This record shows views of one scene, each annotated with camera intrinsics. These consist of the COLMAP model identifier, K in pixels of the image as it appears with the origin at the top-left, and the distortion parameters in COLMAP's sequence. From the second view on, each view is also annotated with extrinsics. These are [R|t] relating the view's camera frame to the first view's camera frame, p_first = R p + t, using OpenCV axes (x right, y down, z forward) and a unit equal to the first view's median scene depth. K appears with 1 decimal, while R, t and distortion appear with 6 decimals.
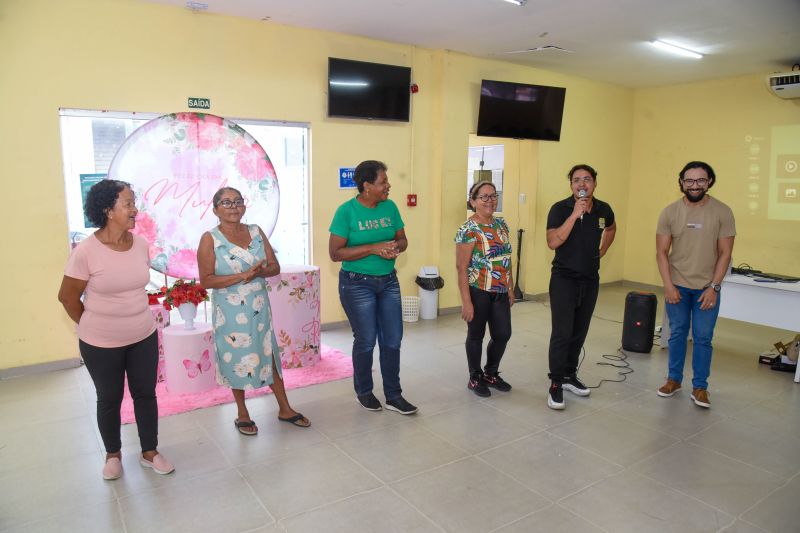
lens RADIAL K [[565.4, 0, 398.0], [0, 565.4, 279.0], [0, 0, 1]] dist [-0.077507, 0.003370]
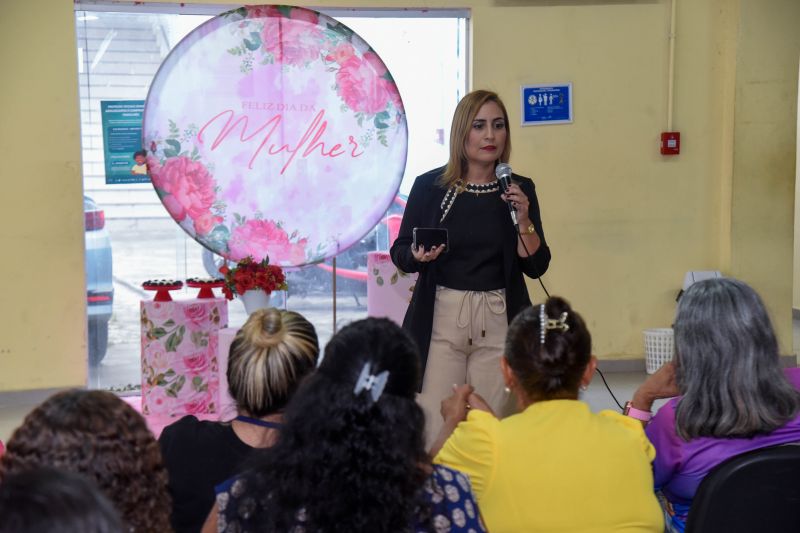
lens RADIAL K [[1864.1, 0, 400.0], [0, 1864.1, 266.5], [0, 0, 1]] dist [0.902094, -0.042469]
pose [[0.957907, 0.009522, -0.286921, 0.392846], [-0.033891, 0.996211, -0.080088, 0.165603], [0.285072, 0.086441, 0.954600, -0.996652]]
